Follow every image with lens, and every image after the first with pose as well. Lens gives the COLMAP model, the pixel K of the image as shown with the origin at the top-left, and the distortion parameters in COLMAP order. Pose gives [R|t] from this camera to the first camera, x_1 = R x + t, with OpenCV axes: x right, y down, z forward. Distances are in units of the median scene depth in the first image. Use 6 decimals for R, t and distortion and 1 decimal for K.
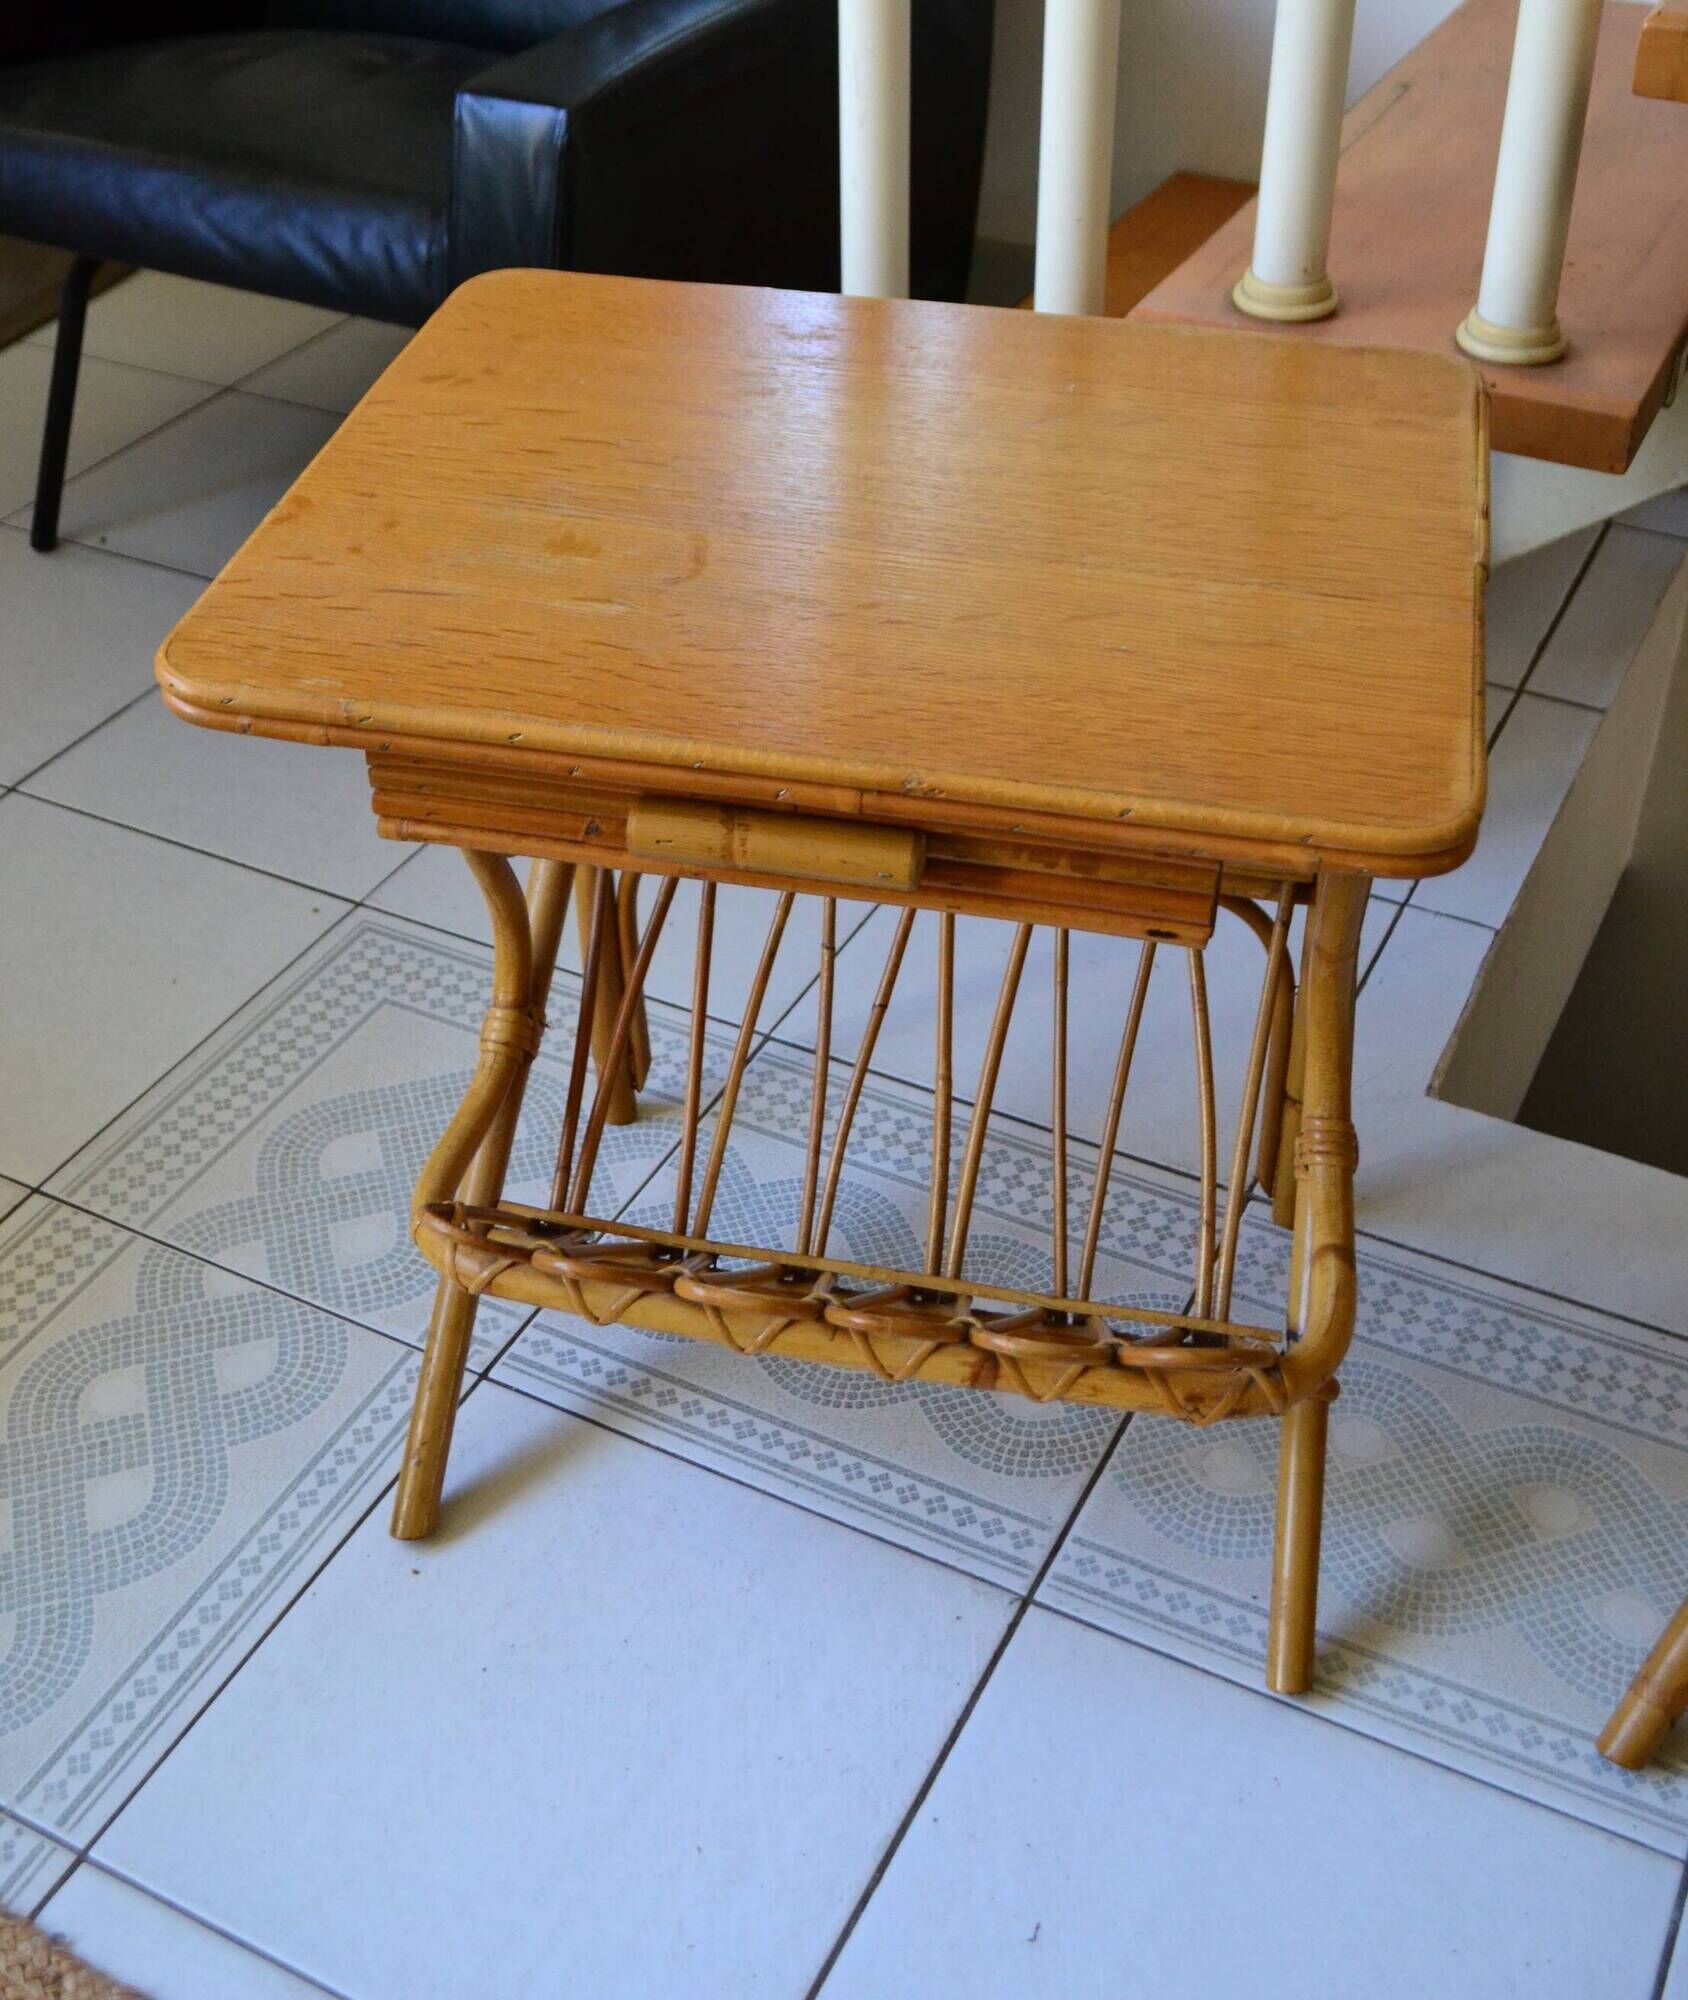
lens RADIAL K [[2375.6, 0, 875.6], [0, 2375.6, 795.4], [0, 0, 1]] dist [-0.058866, 0.000000]
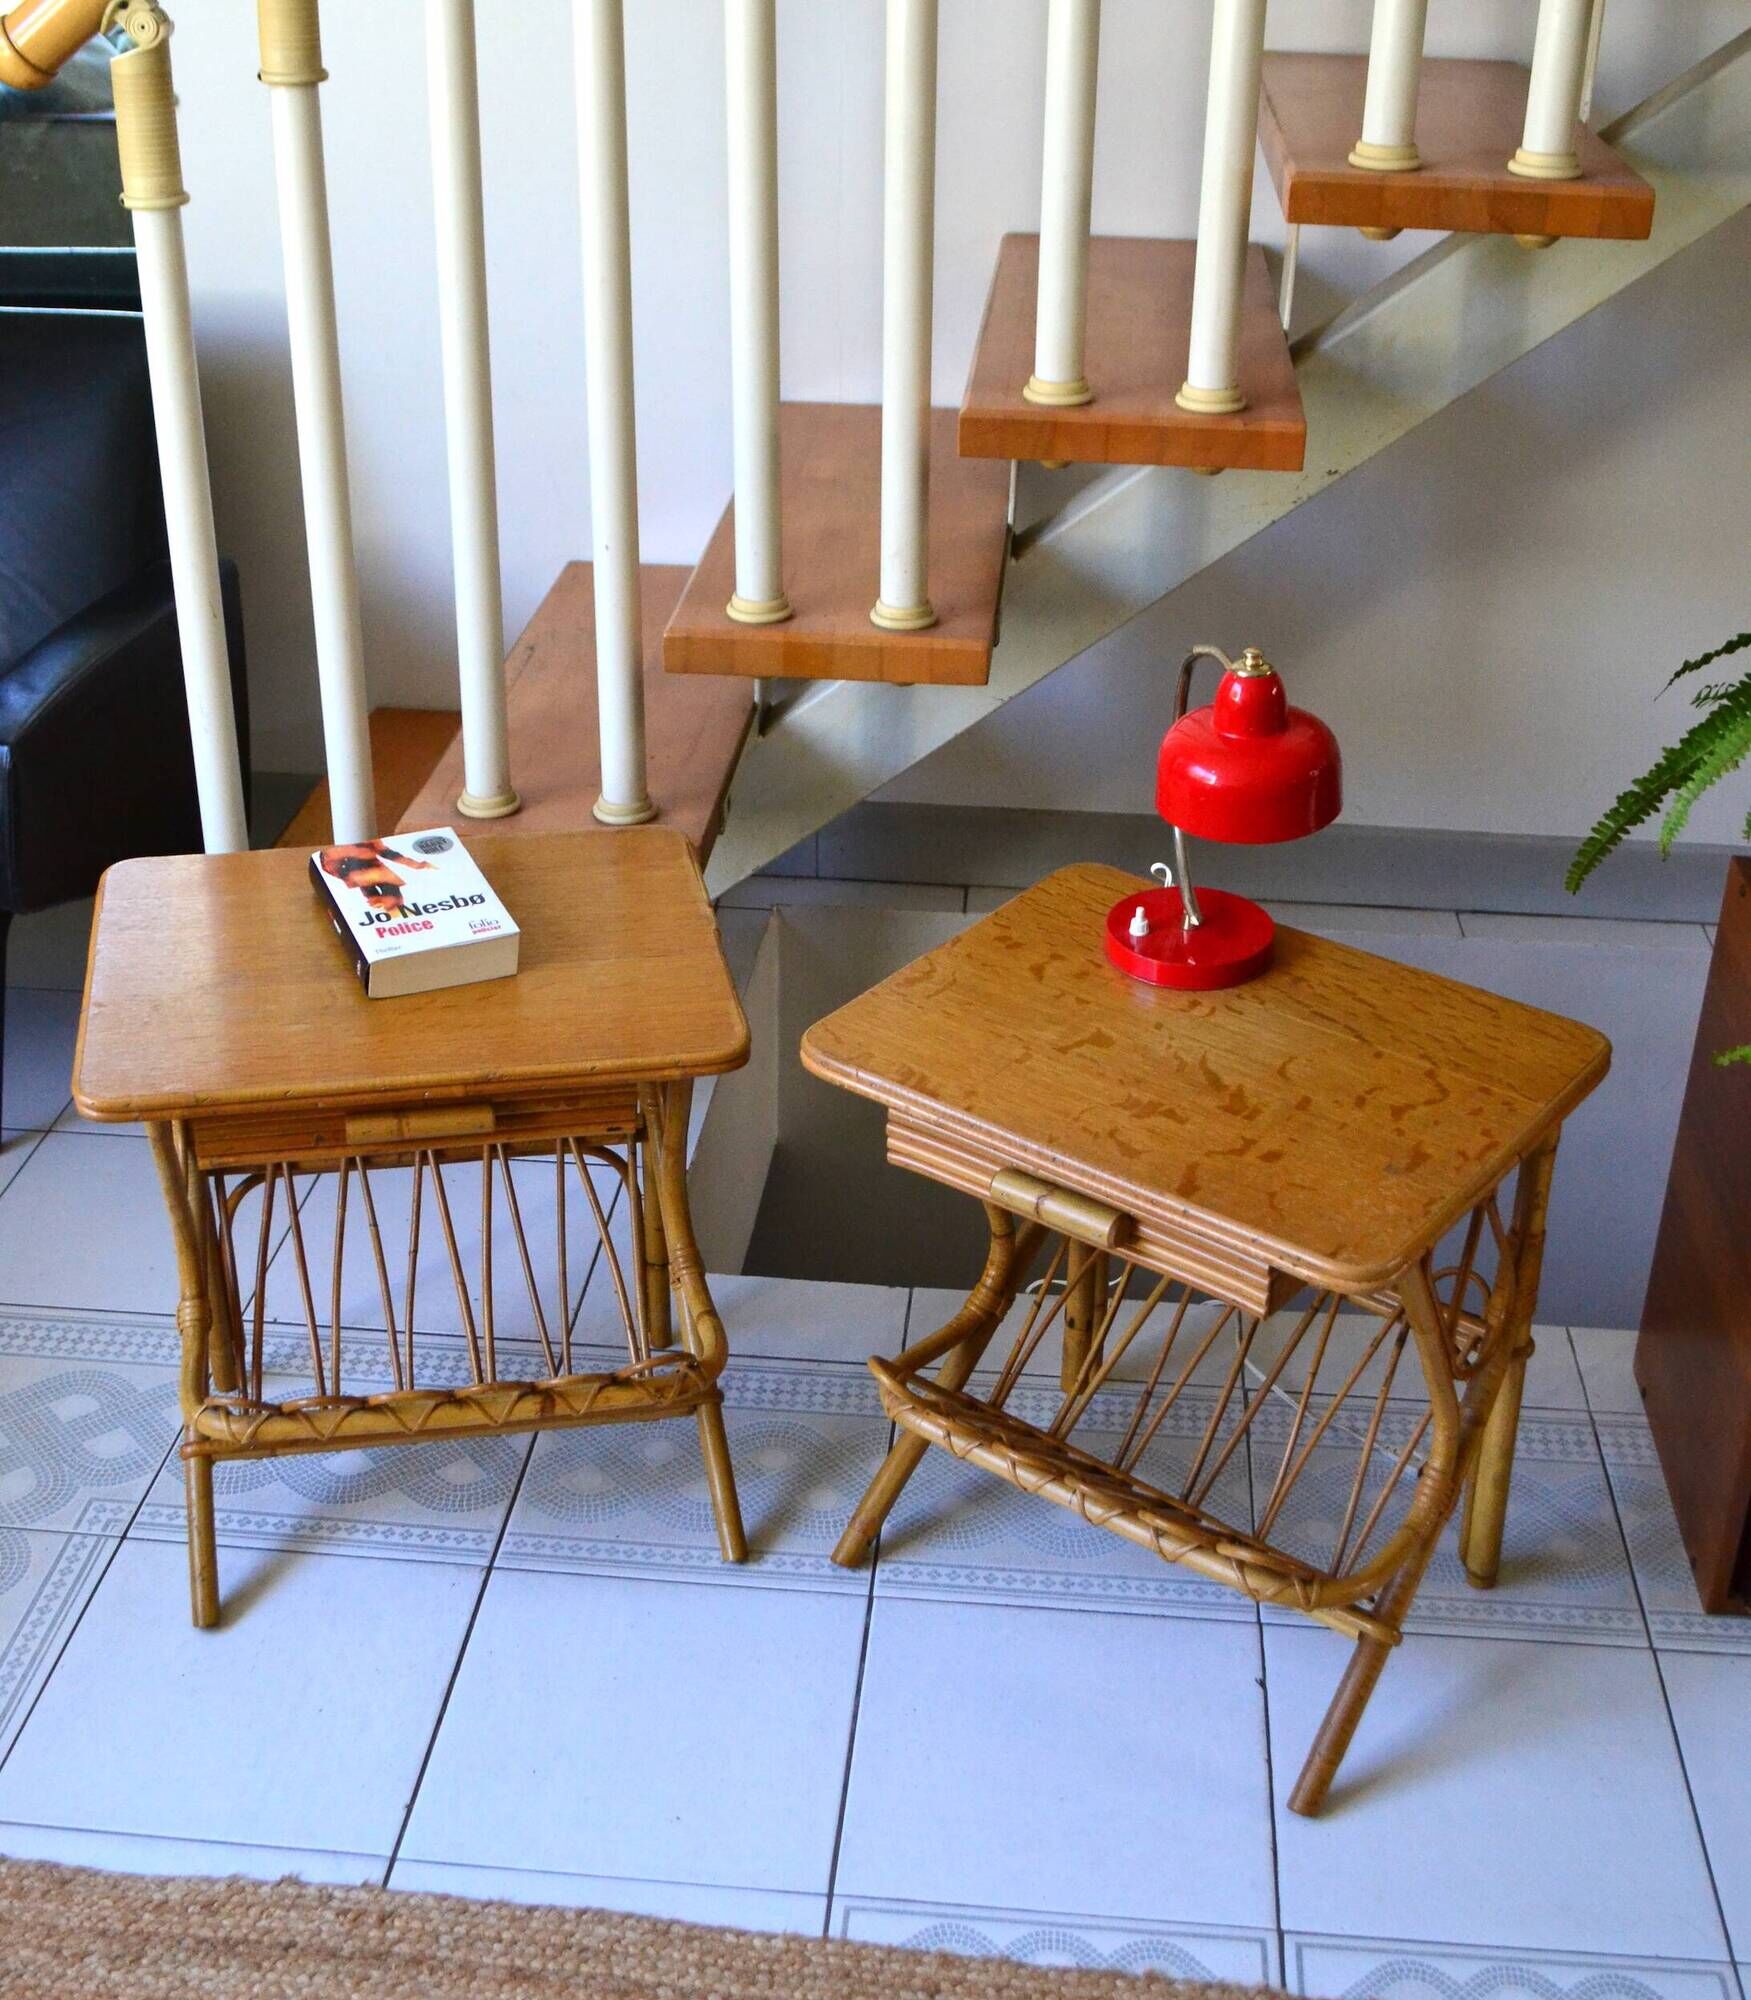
lens RADIAL K [[2509.5, 0, 881.0], [0, 2509.5, 909.5], [0, 0, 1]] dist [-0.069370, 0.000000]
pose [[0.929148, -0.151009, 0.337462, -0.209007], [0.195473, 0.975420, -0.101719, 0.112454], [-0.313806, 0.160477, 0.935827, -0.855734]]
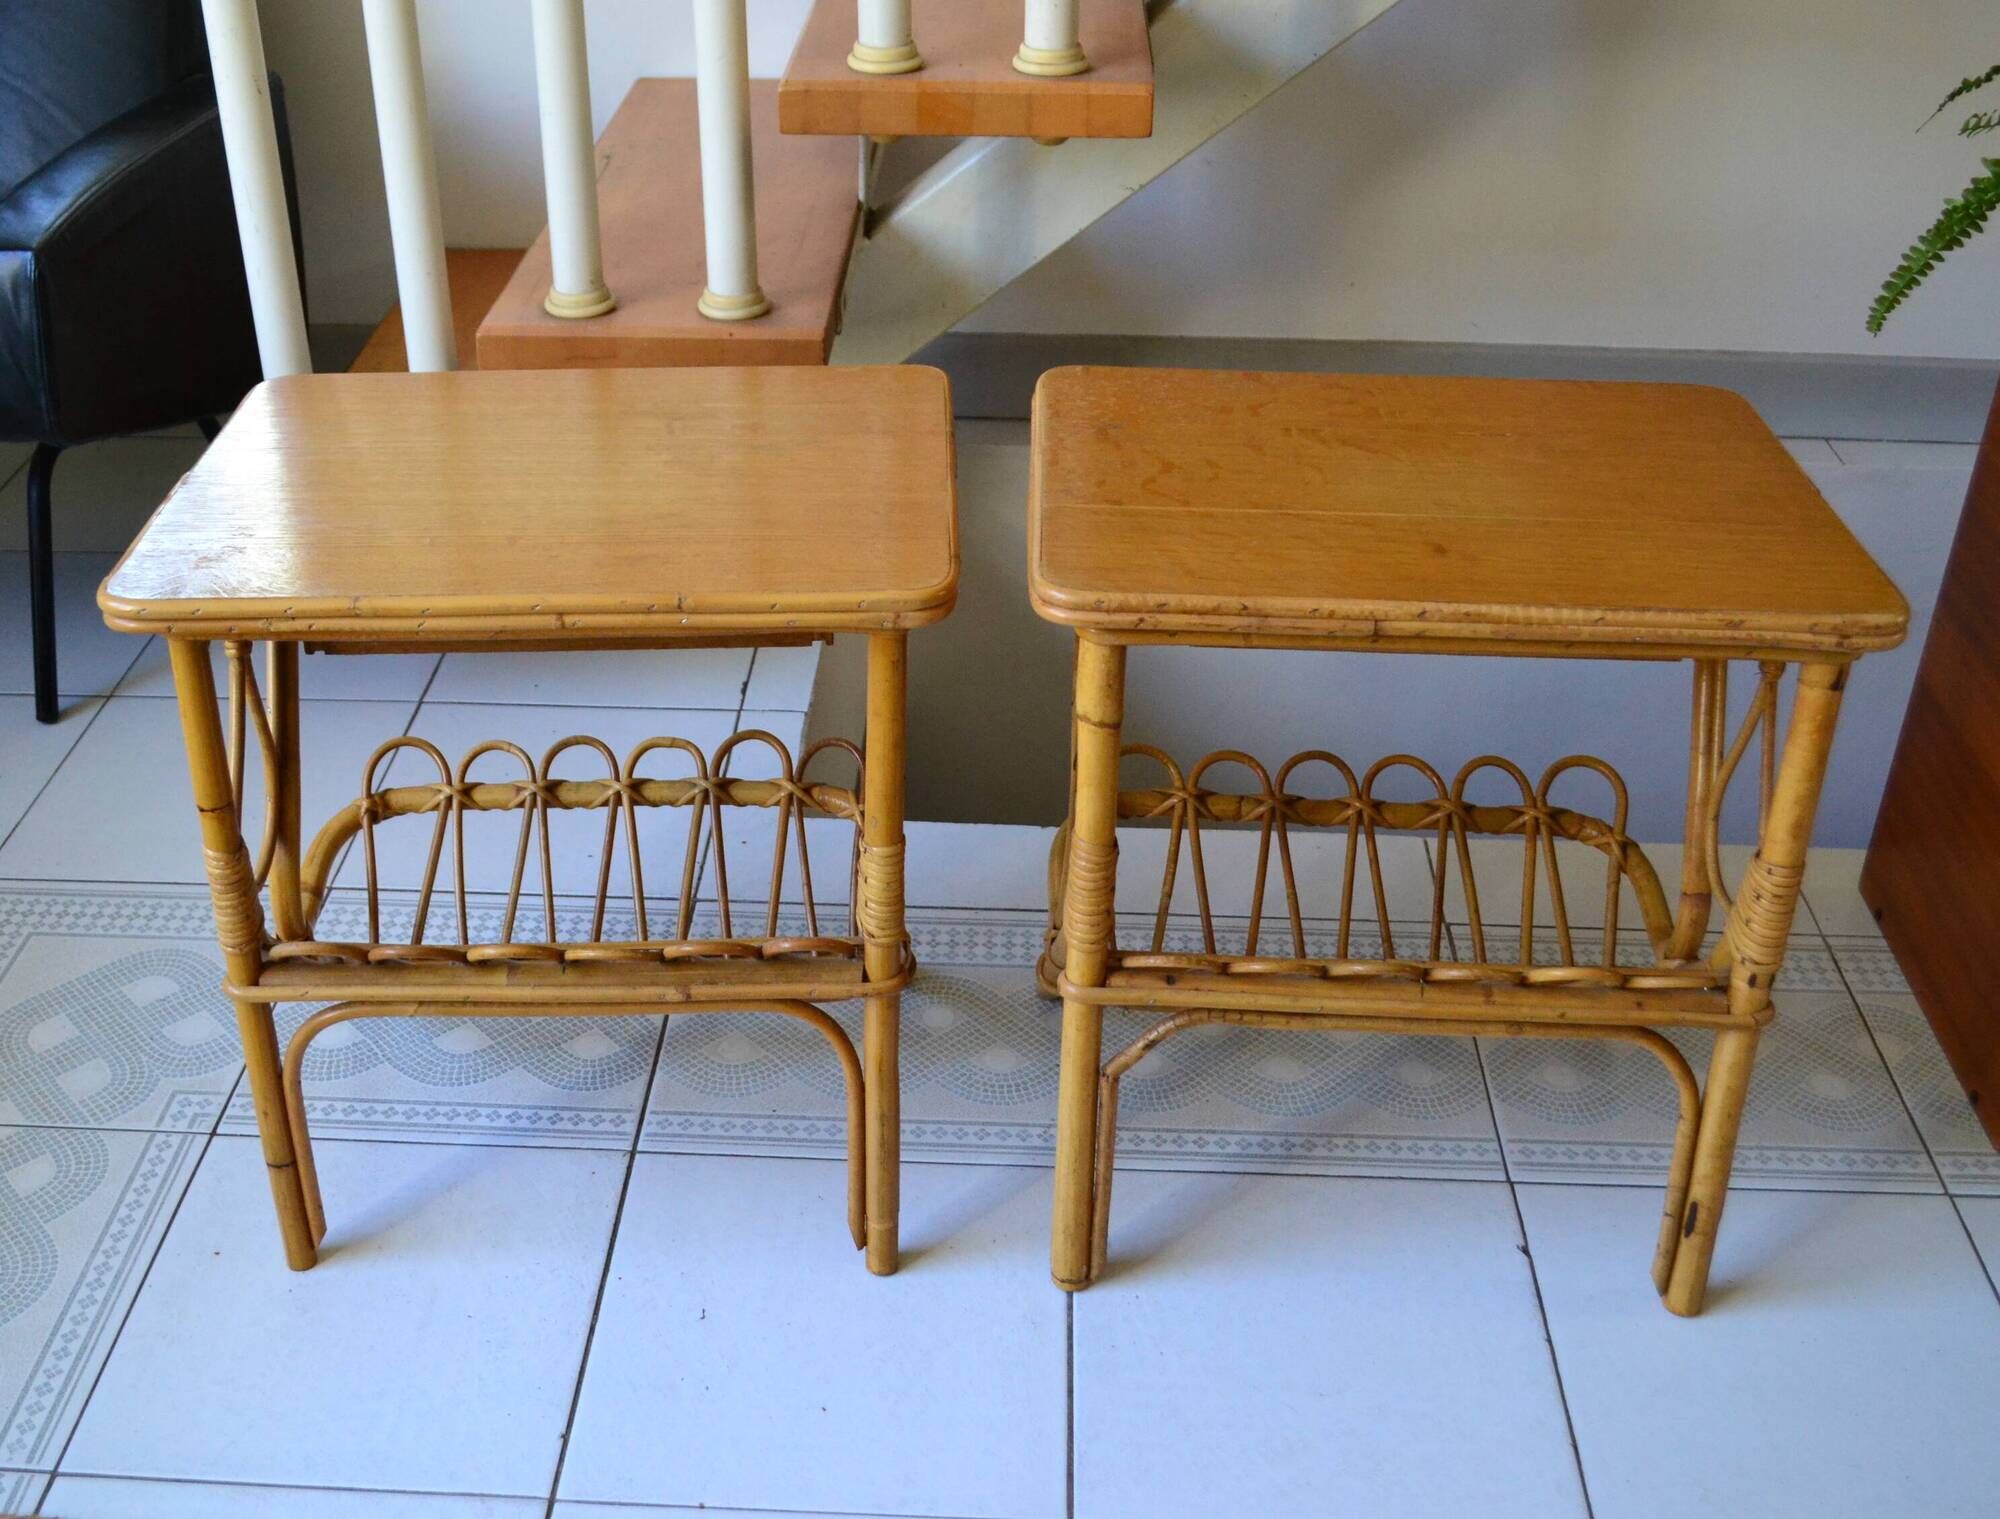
lens RADIAL K [[2175.2, 0, 906.4], [0, 2175.2, 771.3], [0, 0, 1]] dist [-0.064296, 0.000000]
pose [[0.916945, -0.216437, 0.335211, -0.186285], [0.227331, 0.973793, 0.006906, 0.132119], [-0.327921, 0.069871, 0.942118, -0.379955]]
